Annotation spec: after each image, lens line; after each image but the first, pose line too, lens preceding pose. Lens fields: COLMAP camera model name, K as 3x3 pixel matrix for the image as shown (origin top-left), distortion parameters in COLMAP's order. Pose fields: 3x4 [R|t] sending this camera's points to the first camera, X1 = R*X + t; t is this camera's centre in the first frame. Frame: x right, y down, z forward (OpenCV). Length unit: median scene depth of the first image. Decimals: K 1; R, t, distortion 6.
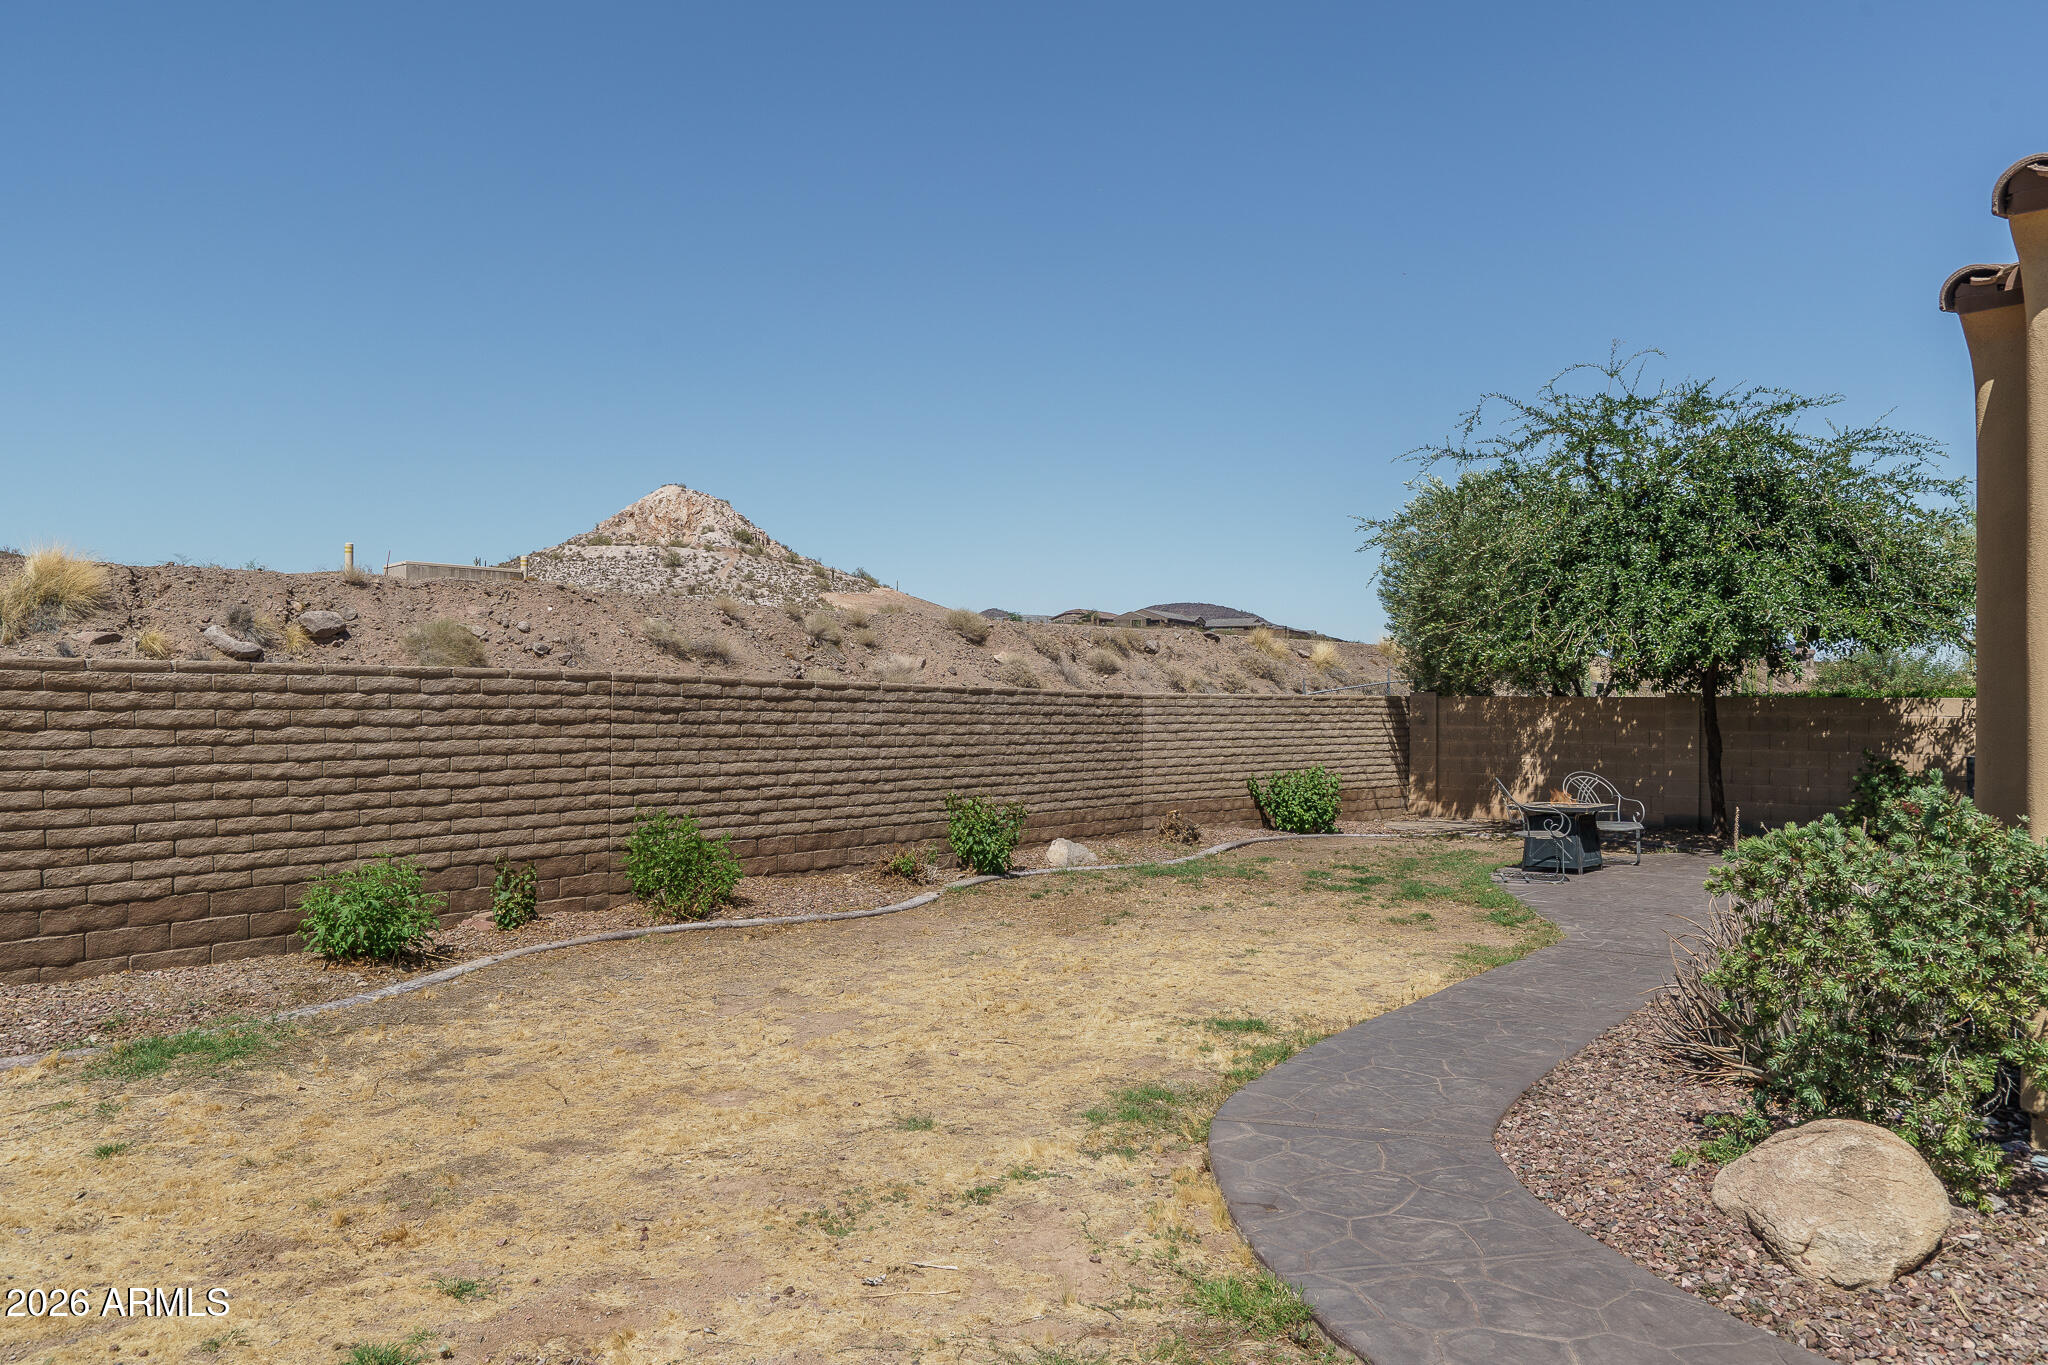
lens RADIAL K [[1370.5, 0, 1024.0], [0, 1370.5, 682.5], [0, 0, 1]] dist [0.004590, 0.001817]
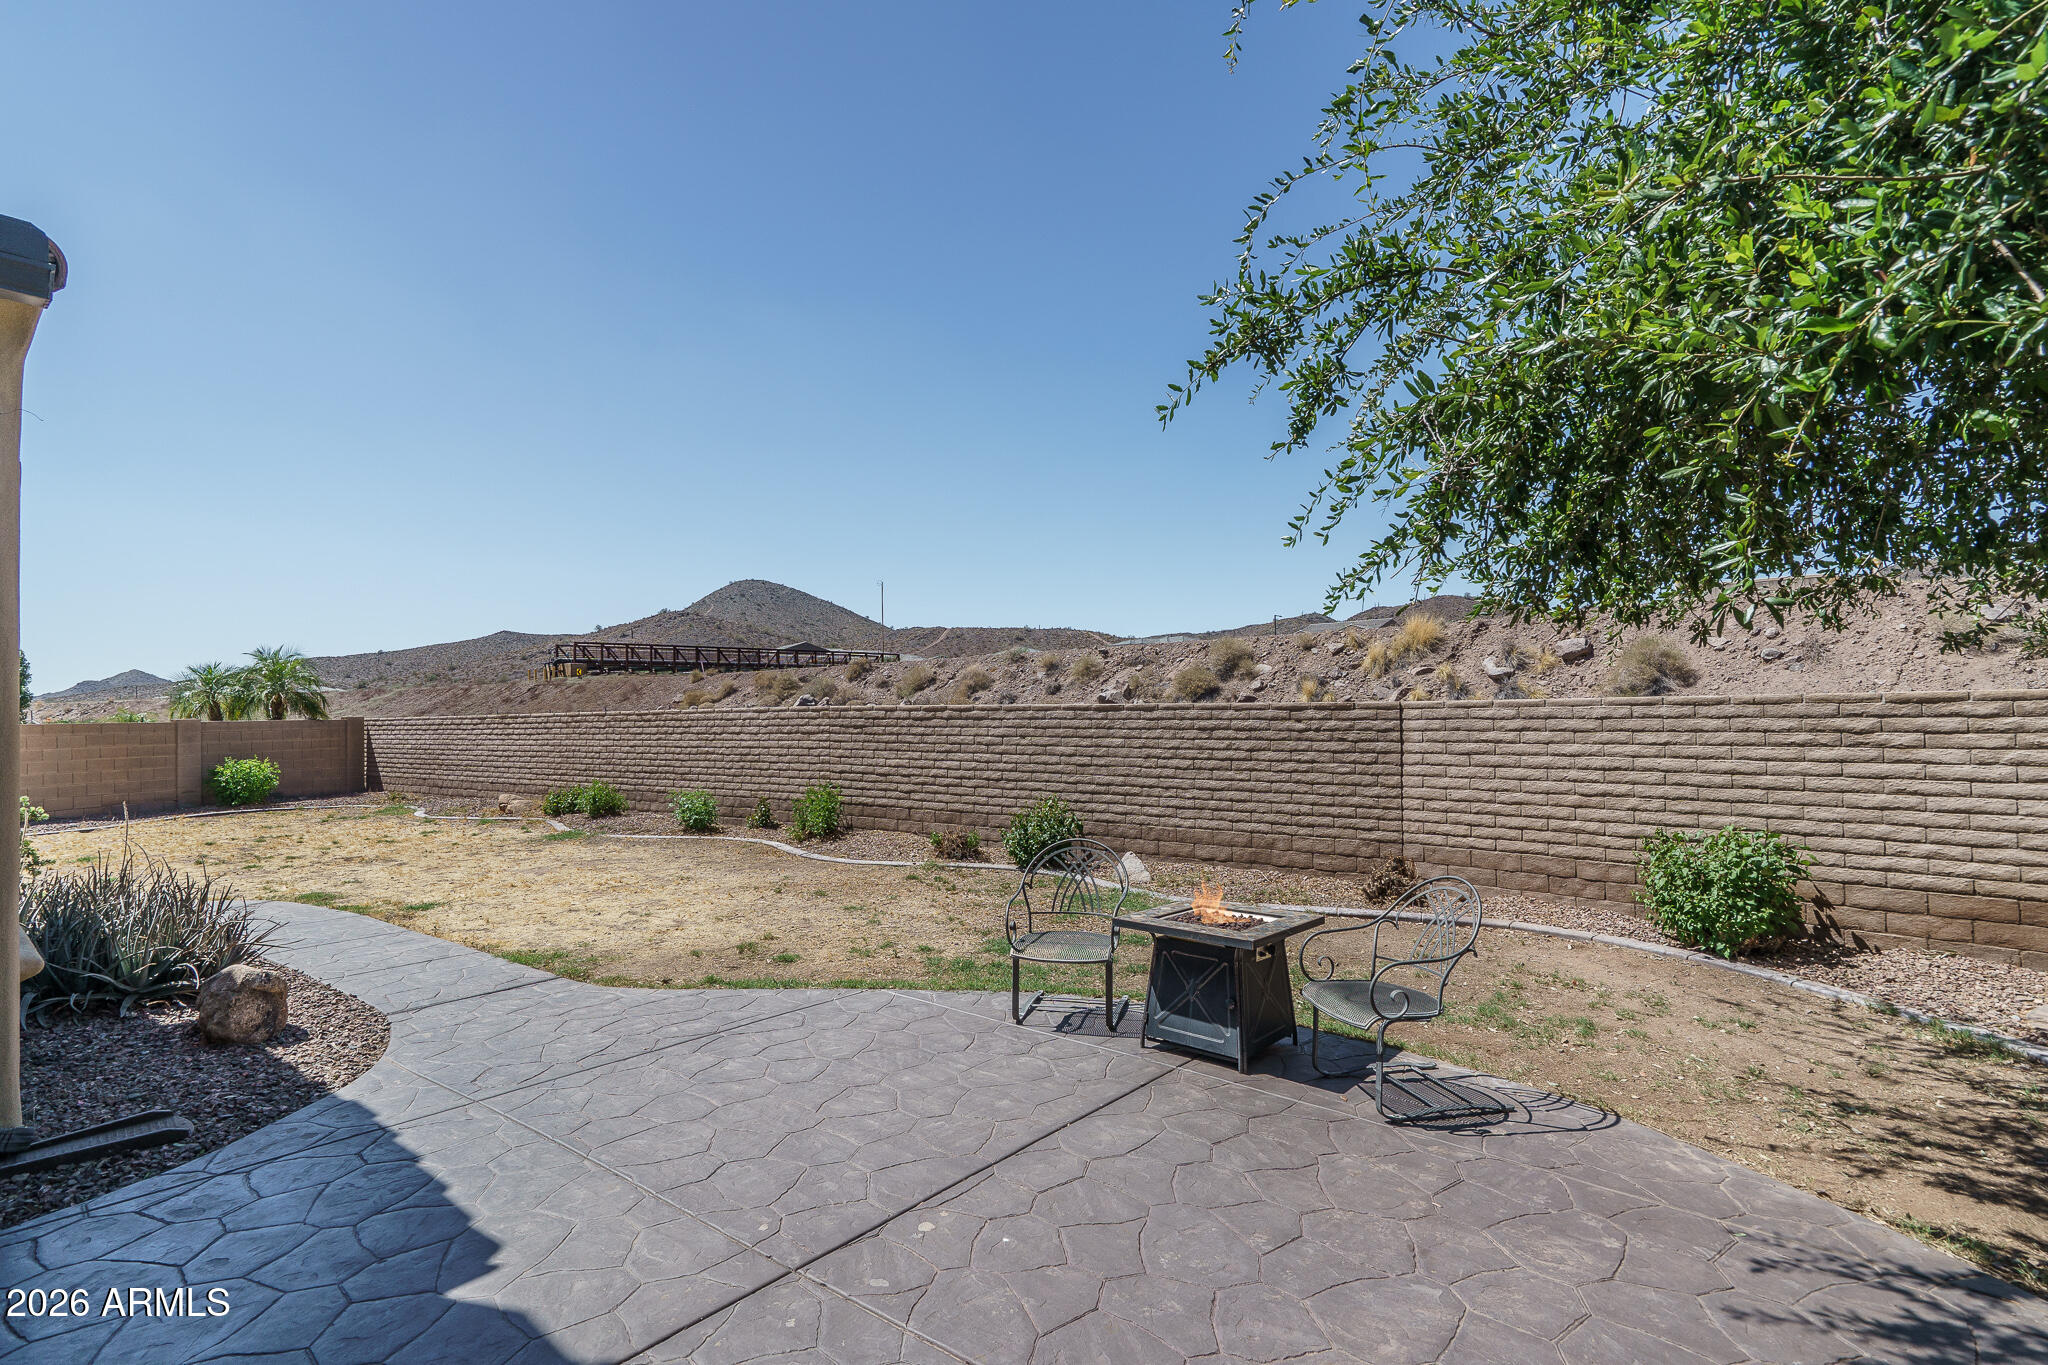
lens RADIAL K [[966.1, 0, 1018.0], [0, 966.1, 696.3], [0, 0, 1]] dist [-0.004776, 0.004835]
pose [[0.015546, -0.022119, -0.999634, 1.044659], [0.031263, 0.999277, -0.021625, 0.015955], [0.999390, -0.030915, 0.016226, 1.277712]]
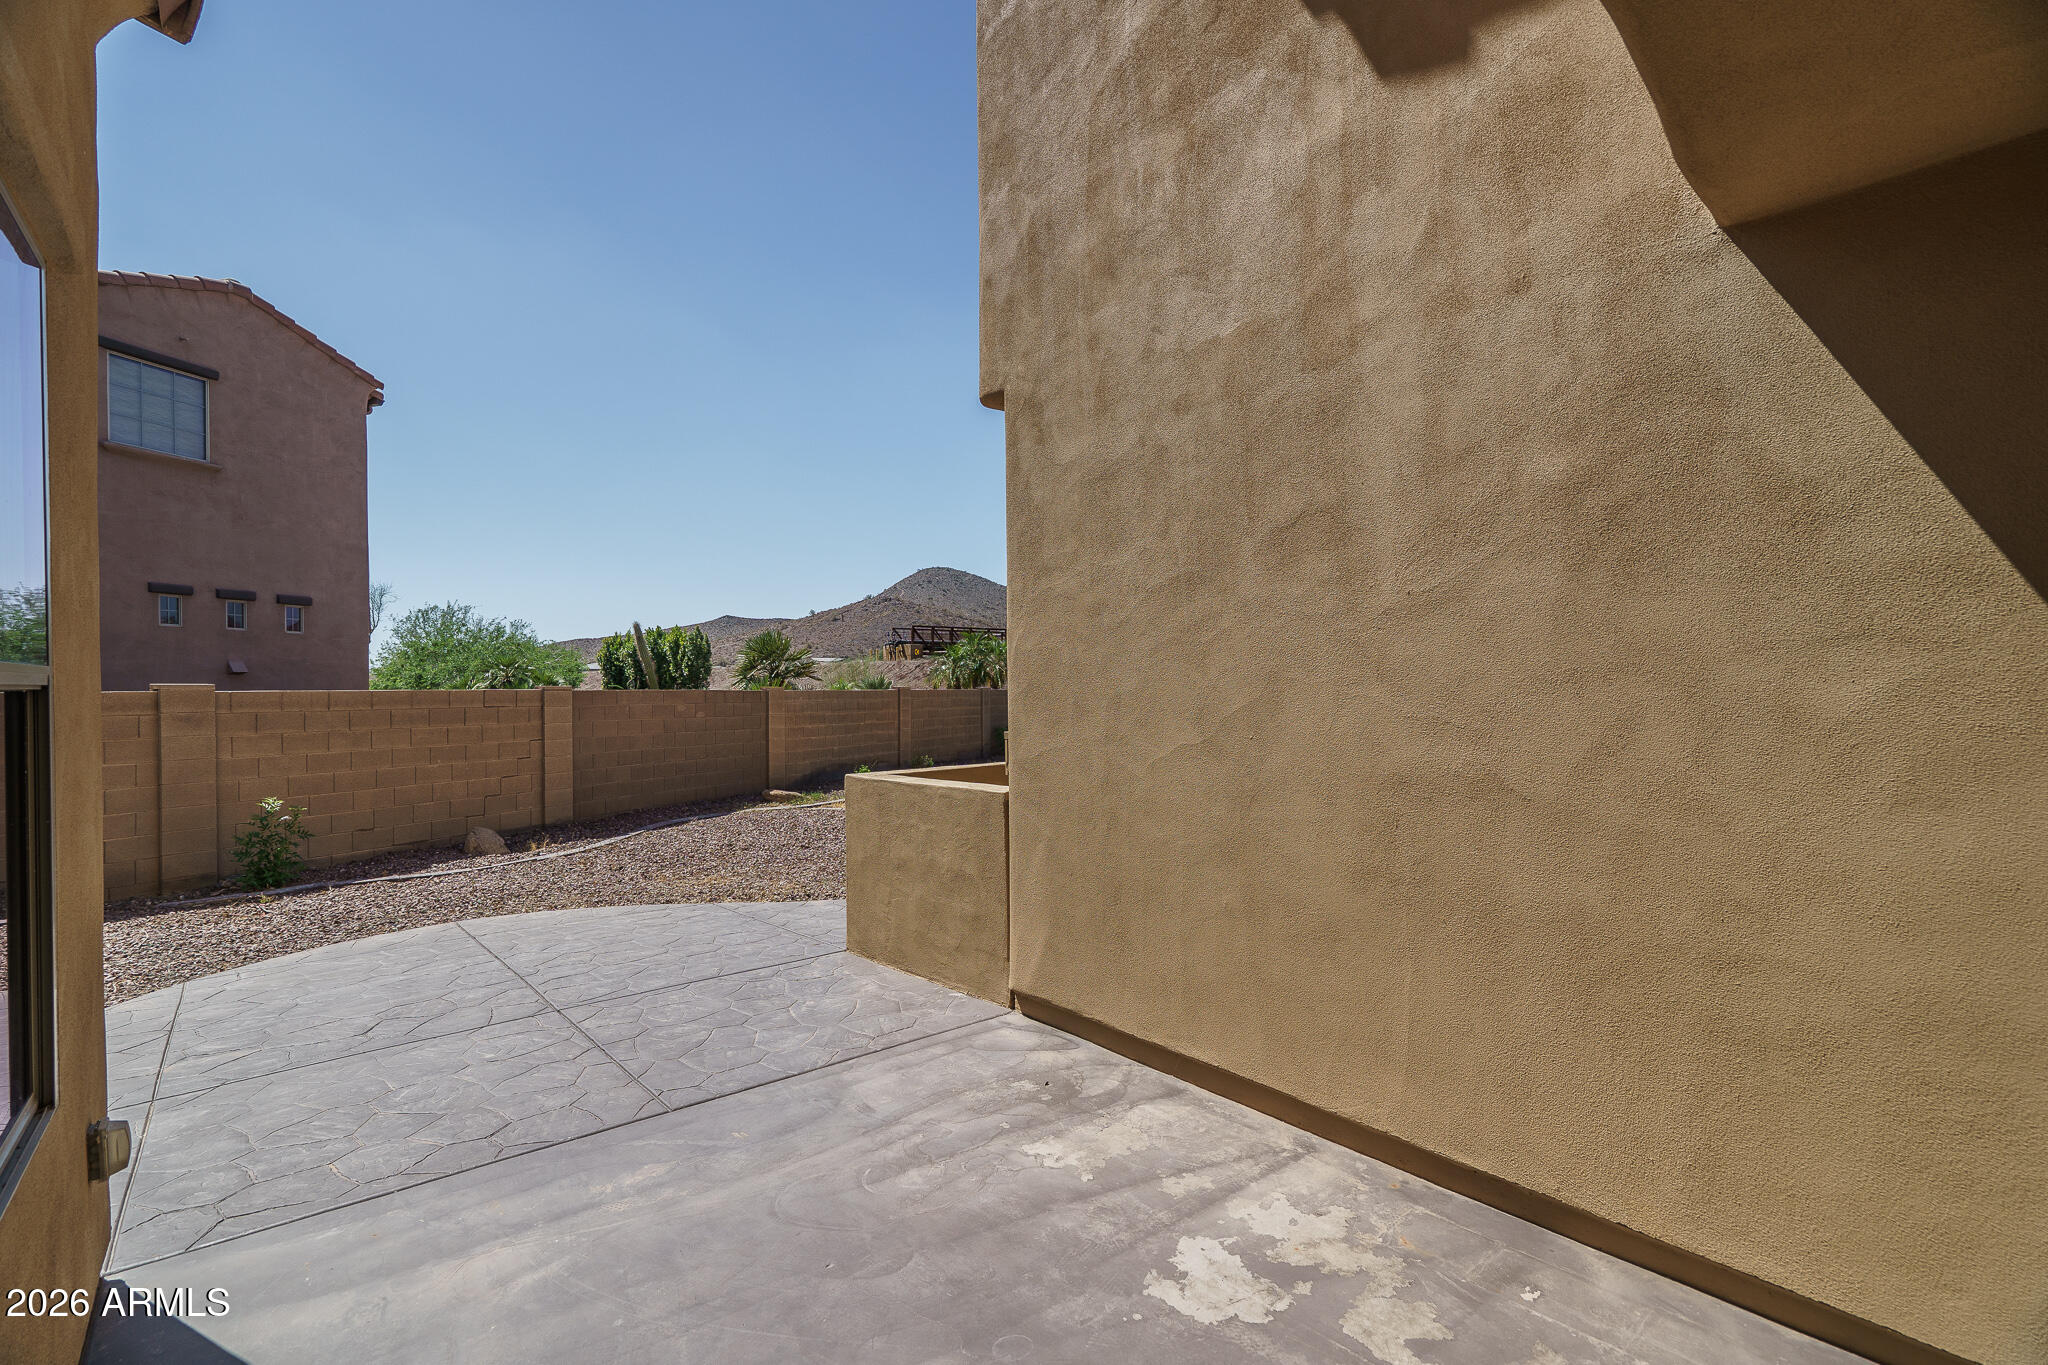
lens RADIAL K [[923.0, 0, 1016.0], [0, 923.0, 695.9], [0, 0, 1]] dist [-0.009676, 0.004721]
pose [[-0.155620, -0.001944, -0.987815, 1.411706], [0.019574, 0.999796, -0.005051, 0.001946], [0.987623, -0.020122, -0.155550, 0.108168]]
